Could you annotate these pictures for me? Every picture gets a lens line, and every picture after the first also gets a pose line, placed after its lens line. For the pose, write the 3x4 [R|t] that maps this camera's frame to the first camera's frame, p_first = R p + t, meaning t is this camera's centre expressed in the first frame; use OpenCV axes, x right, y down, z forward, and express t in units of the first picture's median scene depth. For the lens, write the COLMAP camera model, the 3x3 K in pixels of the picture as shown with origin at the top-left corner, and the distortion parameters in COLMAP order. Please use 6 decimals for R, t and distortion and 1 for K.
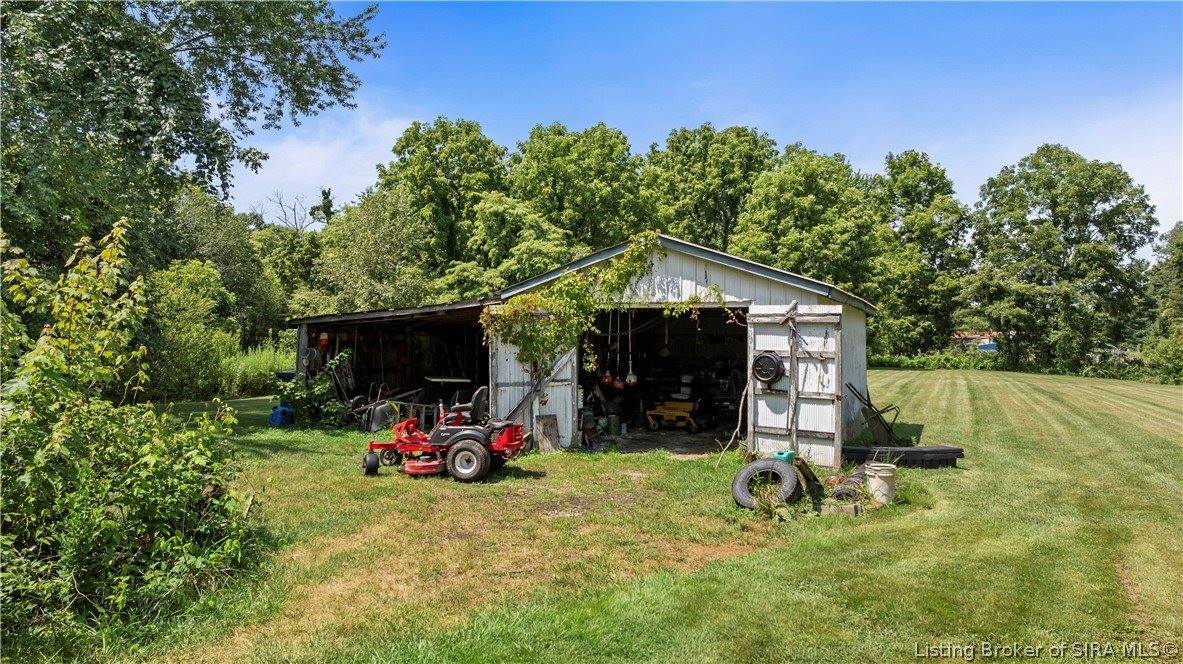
lens RADIAL K [[830.1, 0, 578.9], [0, 830.1, 327.6], [0, 0, 1]] dist [-0.002152, -0.036551]
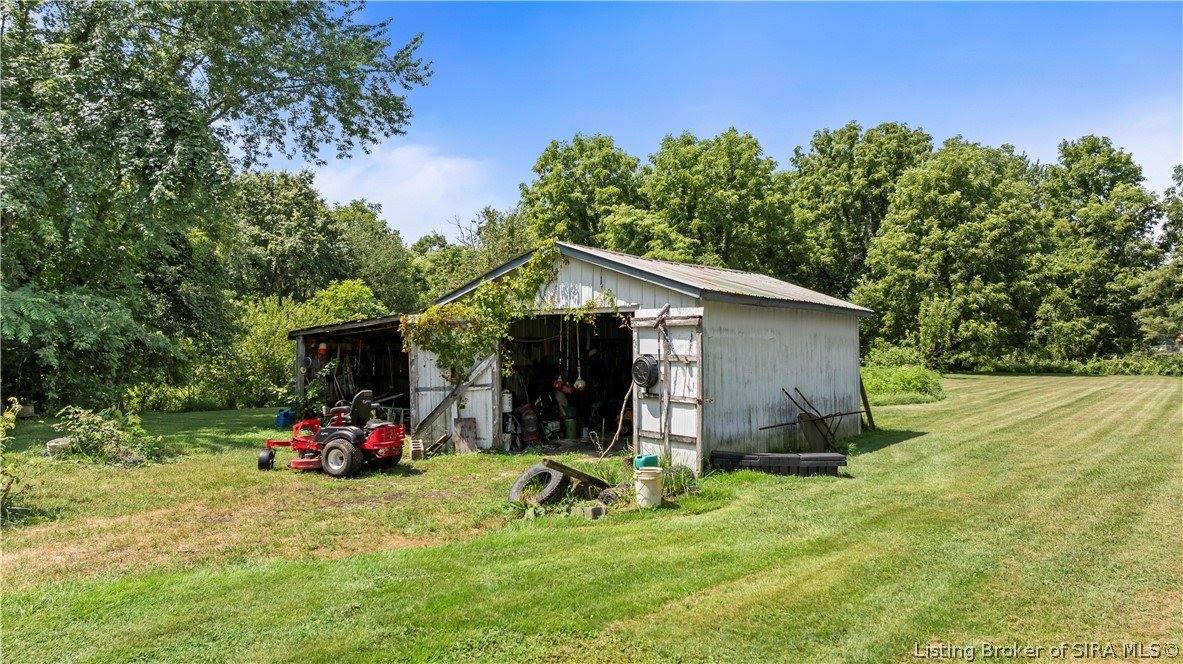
lens RADIAL K [[810.9, 0, 590.5], [0, 810.9, 360.0], [0, 0, 1]] dist [-0.004734, -0.000026]
pose [[0.975960, -0.008764, -0.217774, 0.075290], [0.014879, 0.999539, 0.026456, 0.001496], [0.217442, -0.029060, 0.975641, 0.006837]]
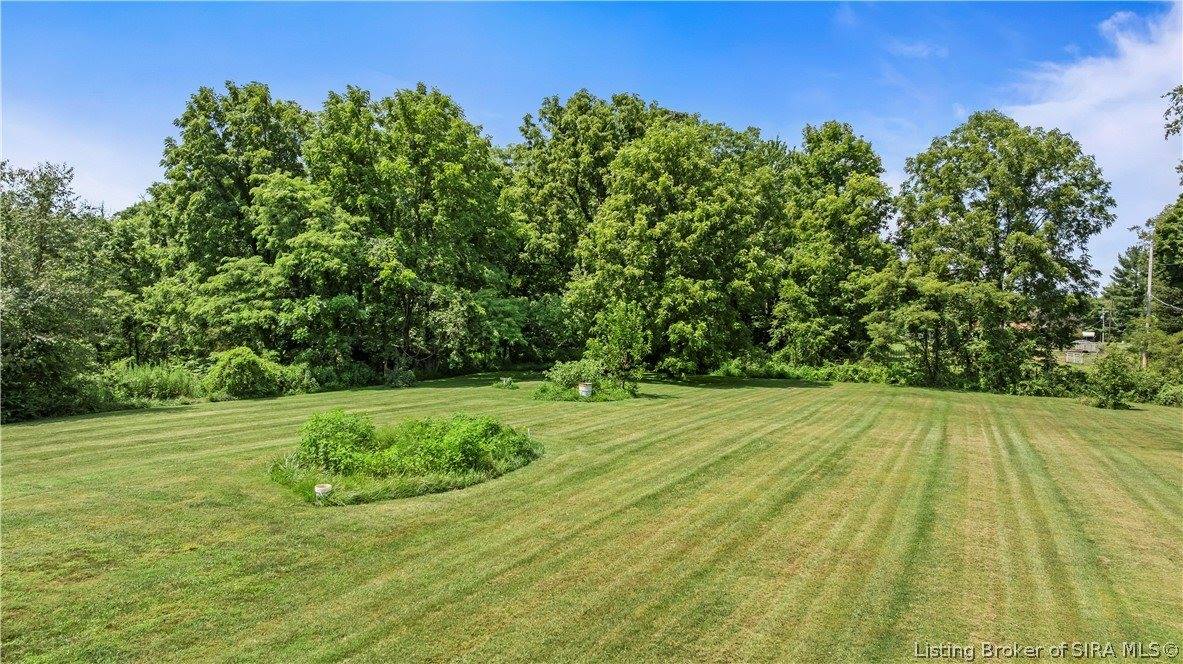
lens RADIAL K [[830.1, 0, 578.9], [0, 830.1, 327.6], [0, 0, 1]] dist [-0.002152, -0.036551]
pose [[0.999475, 0.002410, -0.032324, 0.225608], [-0.001672, 0.999738, 0.022809, -0.028615], [0.032371, -0.022743, 0.999217, 0.184360]]
